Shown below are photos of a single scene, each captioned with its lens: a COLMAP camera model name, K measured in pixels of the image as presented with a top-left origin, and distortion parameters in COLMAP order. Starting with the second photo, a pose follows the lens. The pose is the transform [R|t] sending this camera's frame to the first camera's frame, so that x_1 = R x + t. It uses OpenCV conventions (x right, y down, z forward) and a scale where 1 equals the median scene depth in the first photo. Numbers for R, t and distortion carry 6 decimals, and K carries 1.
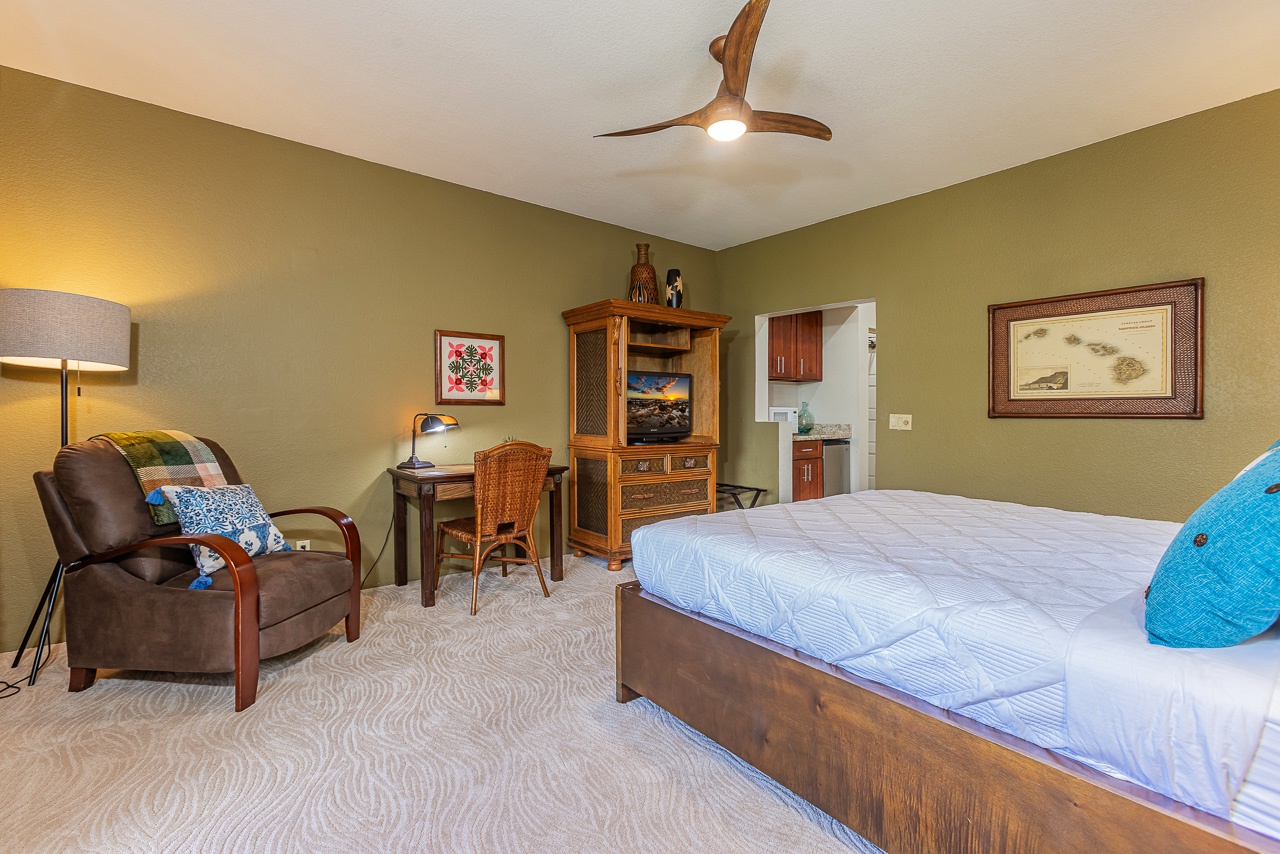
lens RADIAL K [[583.0, 0, 637.5], [0, 583.0, 418.4], [0, 0, 1]] dist [0.004959, 0.000210]
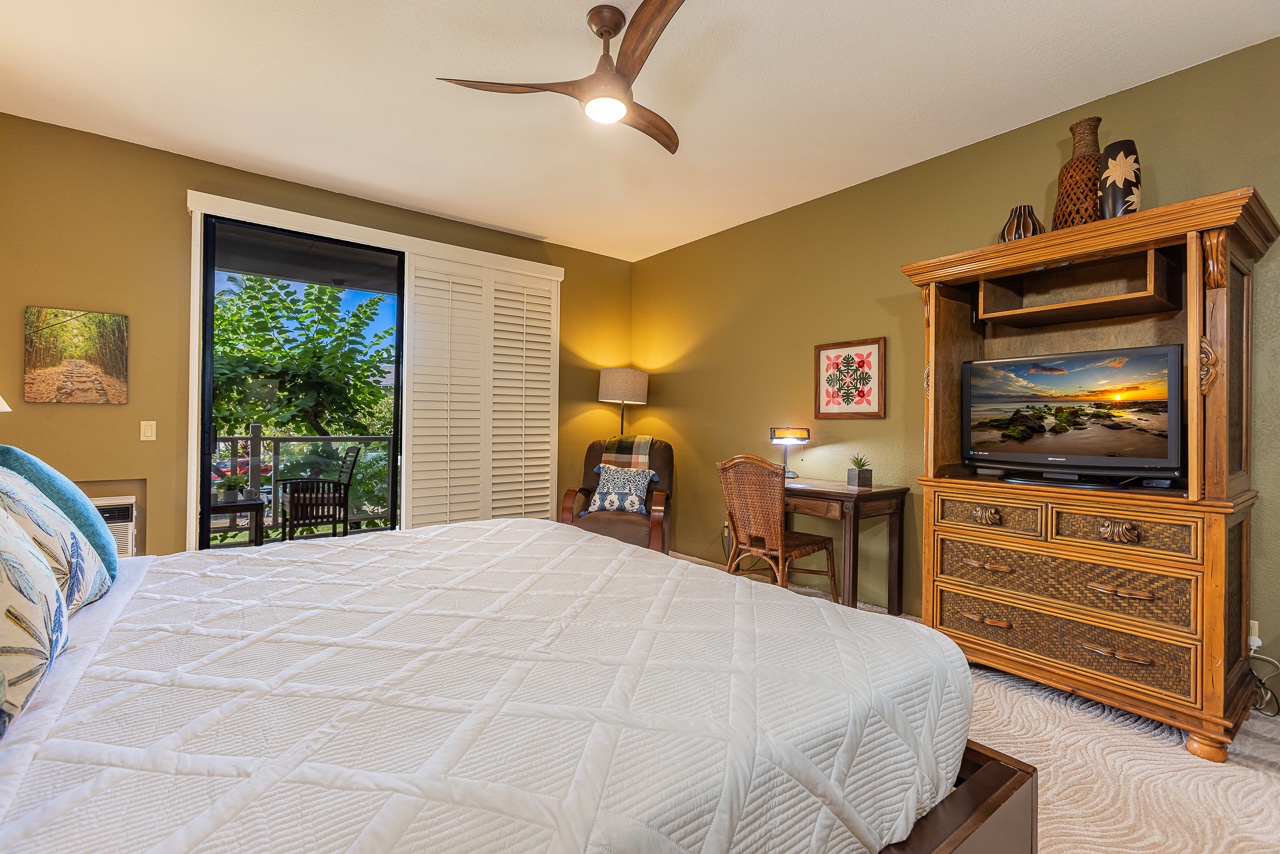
lens RADIAL K [[583.0, 0, 640.1], [0, 583.0, 425.9], [0, 0, 1]] dist [0.004959, 0.000210]
pose [[0.003050, -0.005446, -0.999981, 0.641610], [-0.021879, 0.999745, -0.005511, 0.000745], [0.999756, 0.021895, 0.002930, 0.663454]]
